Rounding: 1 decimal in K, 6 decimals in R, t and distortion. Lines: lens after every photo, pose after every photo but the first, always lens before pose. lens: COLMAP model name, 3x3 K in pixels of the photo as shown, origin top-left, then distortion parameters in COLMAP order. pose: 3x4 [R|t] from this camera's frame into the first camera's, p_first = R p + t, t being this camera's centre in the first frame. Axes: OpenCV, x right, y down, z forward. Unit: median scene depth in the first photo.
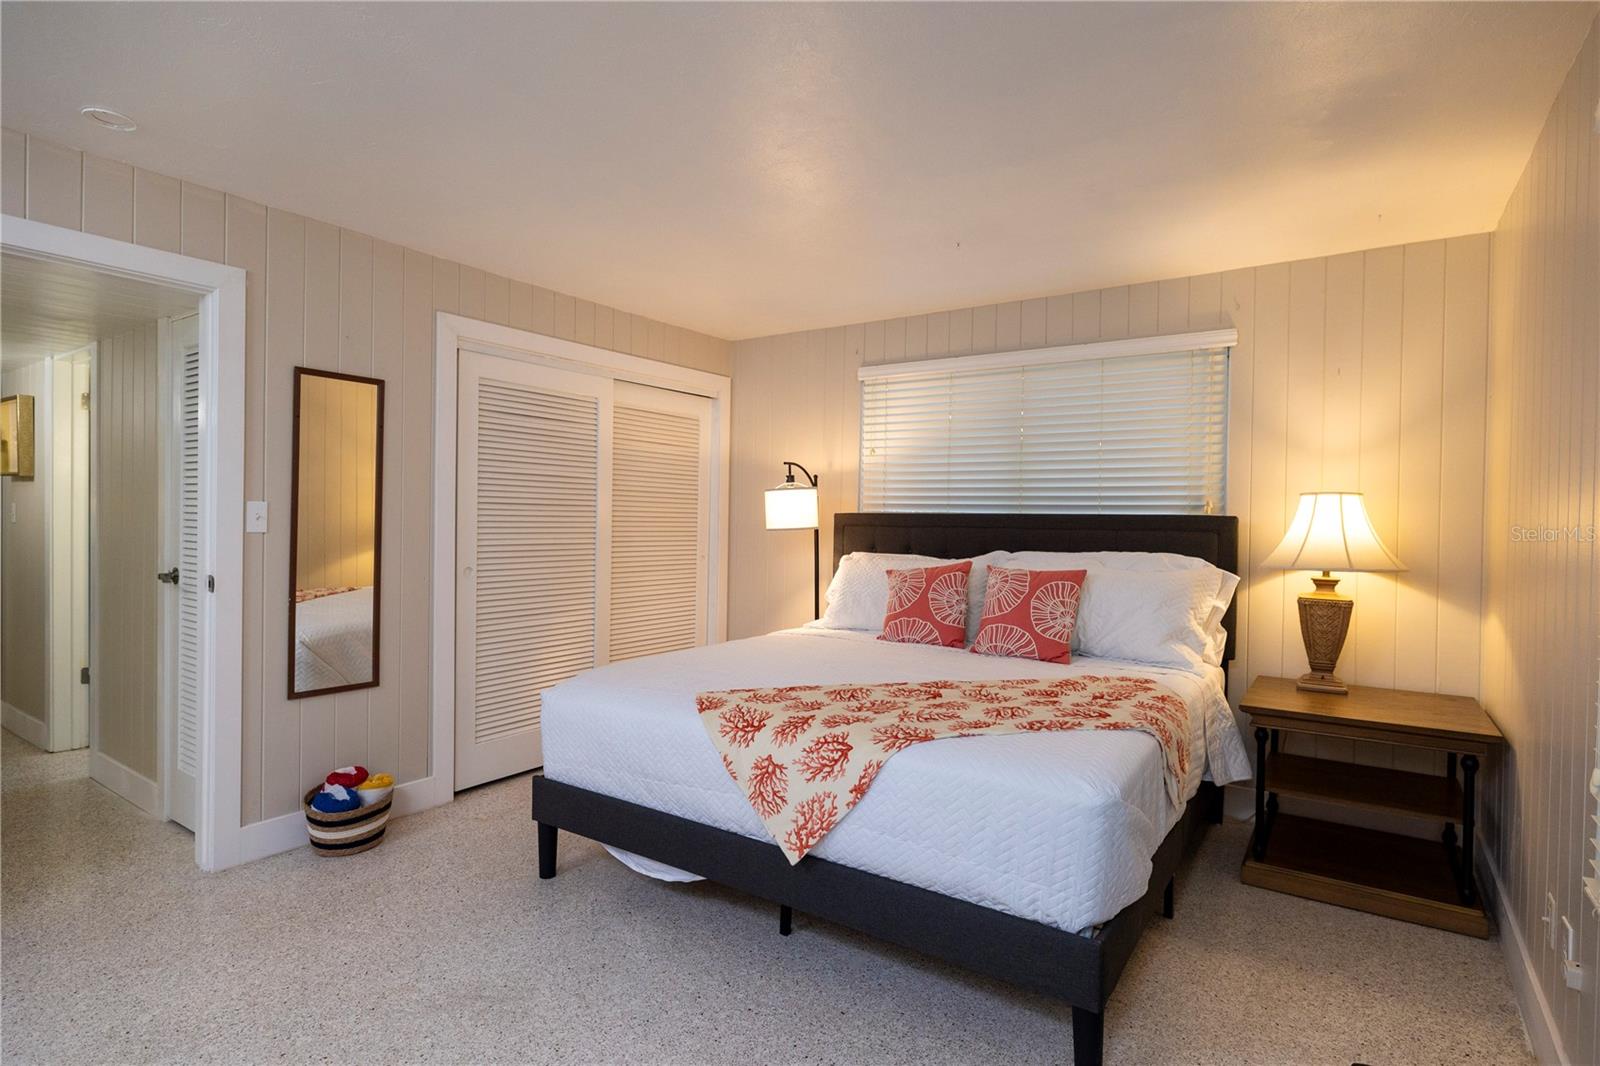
lens RADIAL K [[823.1, 0, 789.1], [0, 823.1, 537.2], [0, 0, 1]] dist [-0.000196, 0.000150]
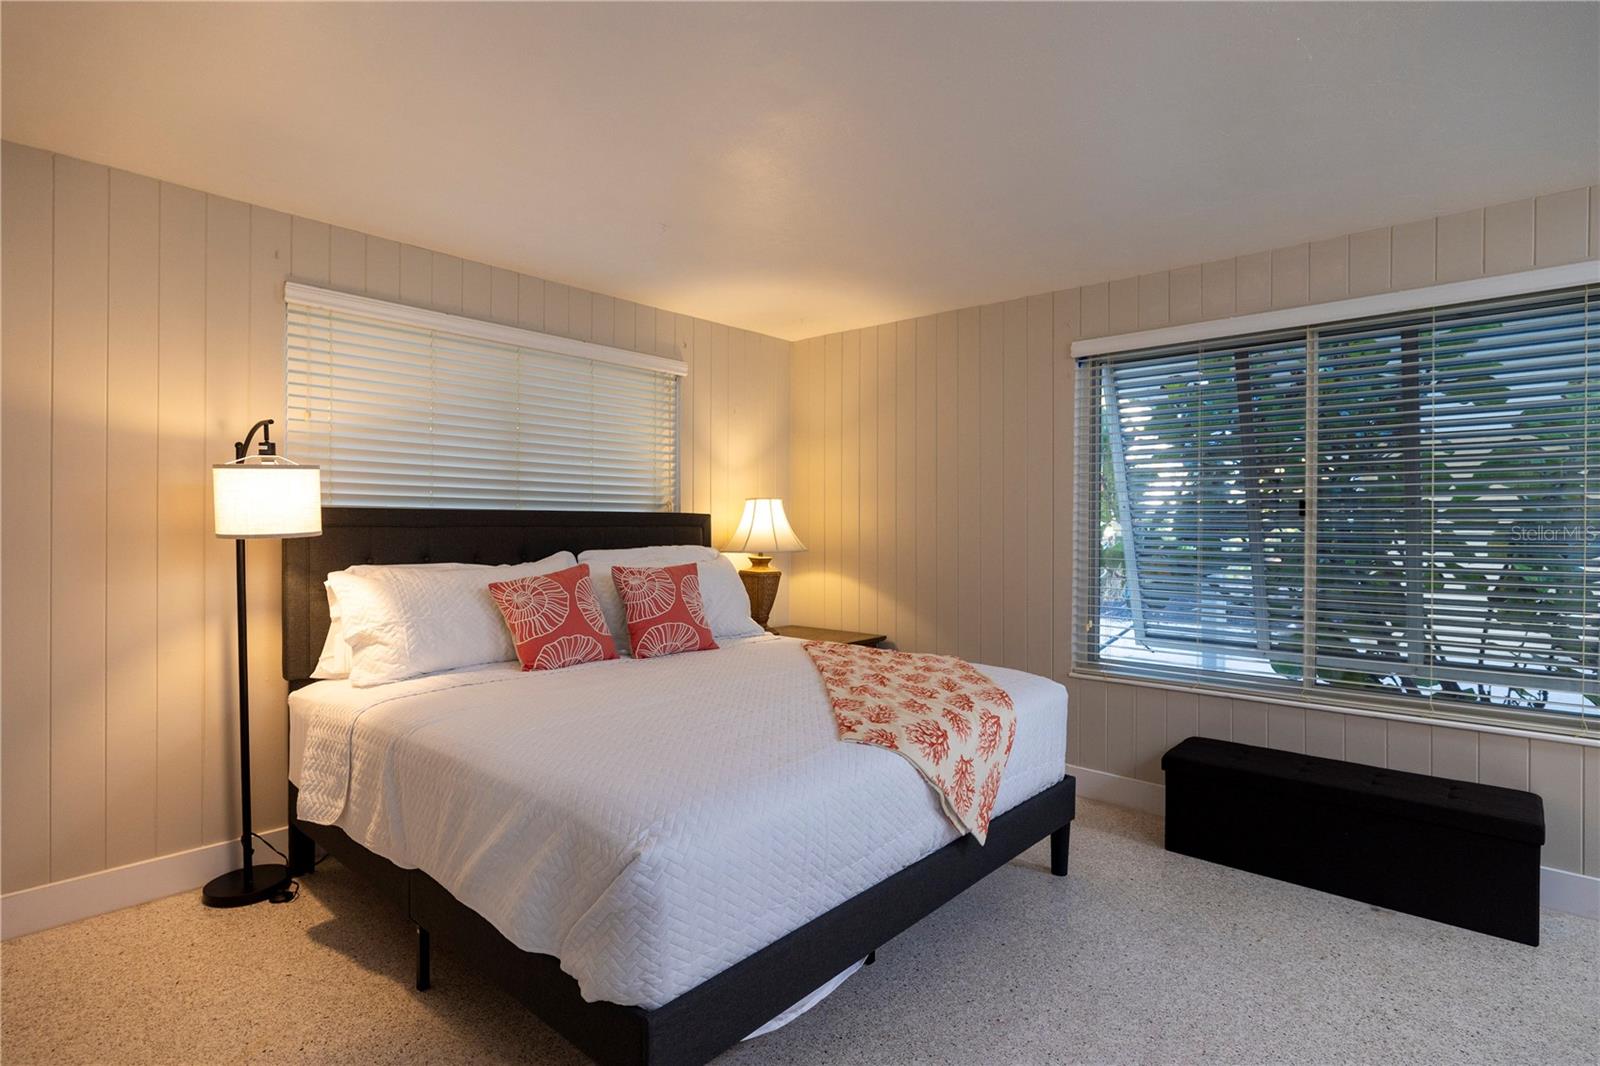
lens RADIAL K [[823.1, 0, 790.5], [0, 823.1, 526.8], [0, 0, 1]] dist [-0.000196, 0.000150]
pose [[0.106568, -0.019590, 0.994112, -0.746166], [0.014743, 0.999727, 0.018120, -0.028037], [-0.994196, 0.012725, 0.106827, 0.777641]]
